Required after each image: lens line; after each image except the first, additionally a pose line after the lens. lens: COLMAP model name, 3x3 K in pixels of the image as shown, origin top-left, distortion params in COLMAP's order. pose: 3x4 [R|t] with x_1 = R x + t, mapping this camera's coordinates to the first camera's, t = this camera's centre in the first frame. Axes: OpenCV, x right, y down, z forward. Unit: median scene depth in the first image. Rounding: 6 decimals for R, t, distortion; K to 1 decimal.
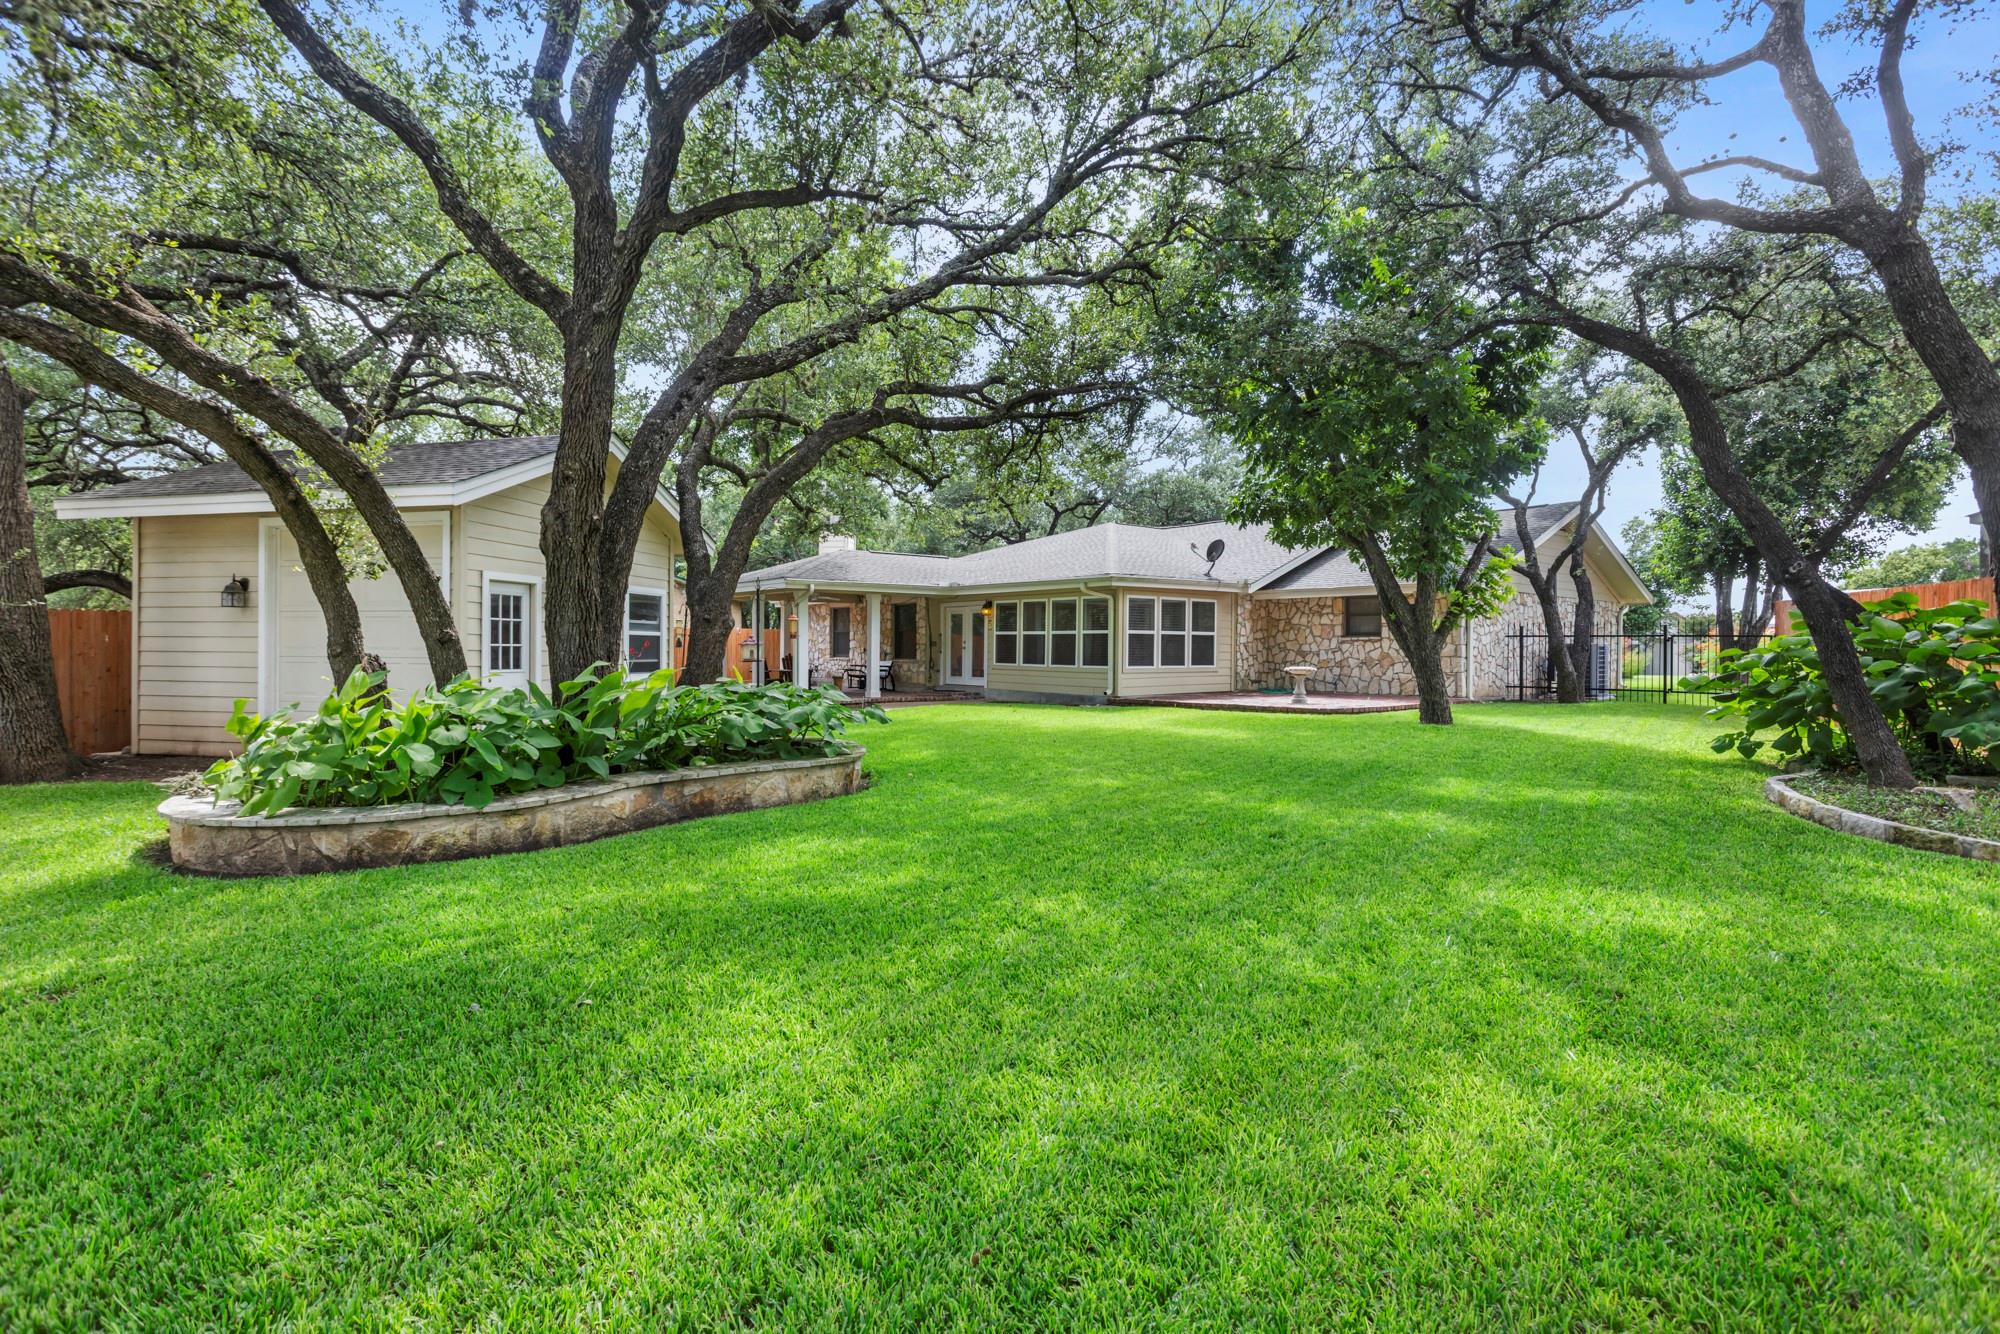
lens RADIAL K [[951.9, 0, 1001.0], [0, 951.9, 660.9], [0, 0, 1]] dist [-0.001978, 0.001935]
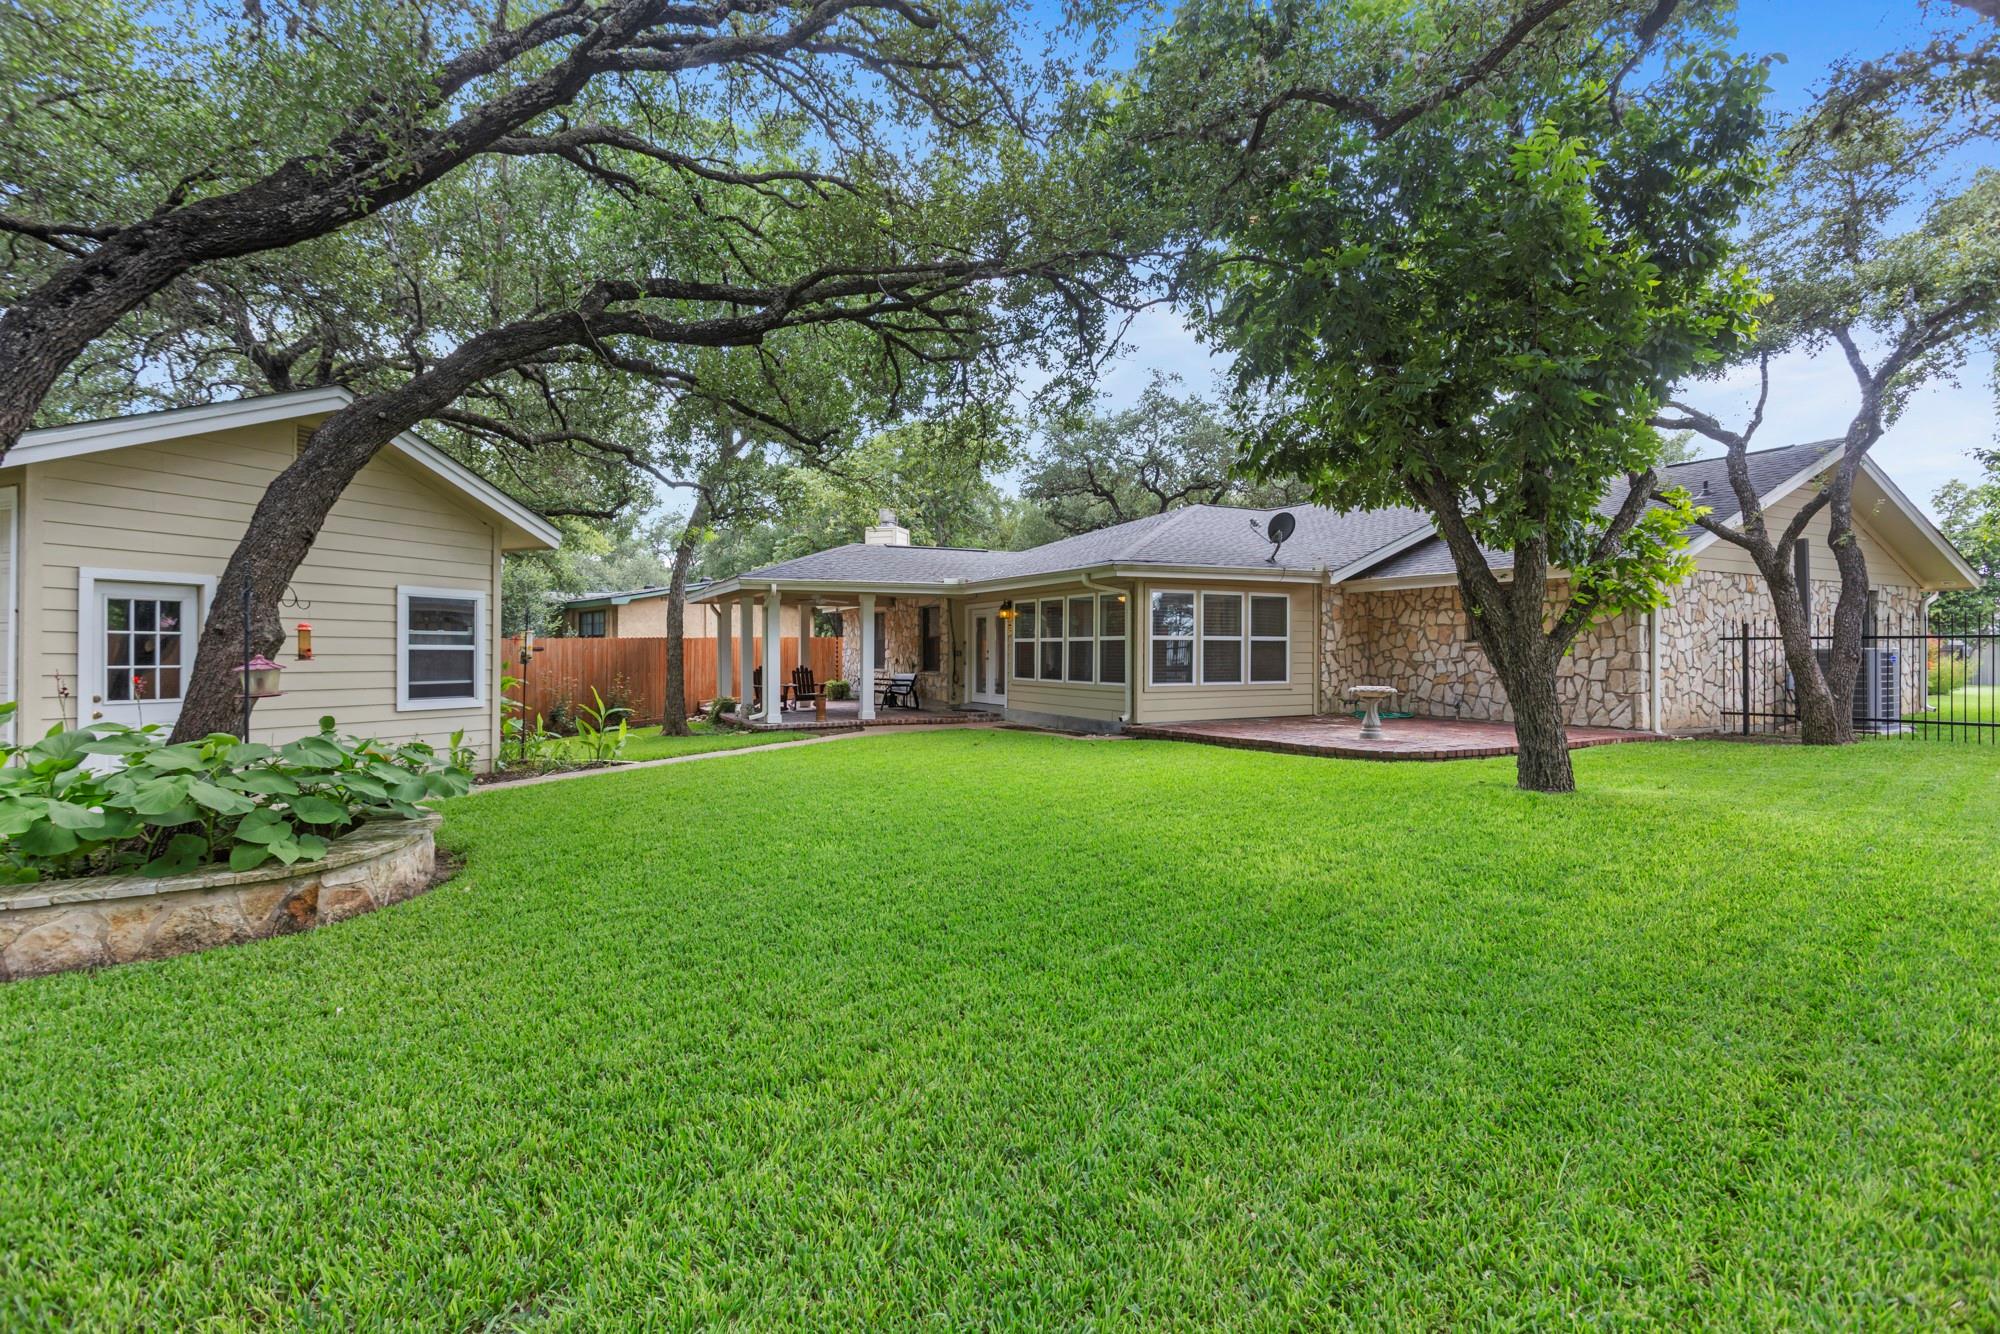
lens RADIAL K [[951.9, 0, 1000.1], [0, 951.9, 656.7], [0, 0, 1]] dist [-0.001978, 0.001935]
pose [[0.979737, -0.005552, -0.200211, 0.164358], [0.003619, 0.999943, -0.010019, -0.008278], [0.200255, 0.009092, 0.979702, 0.234710]]
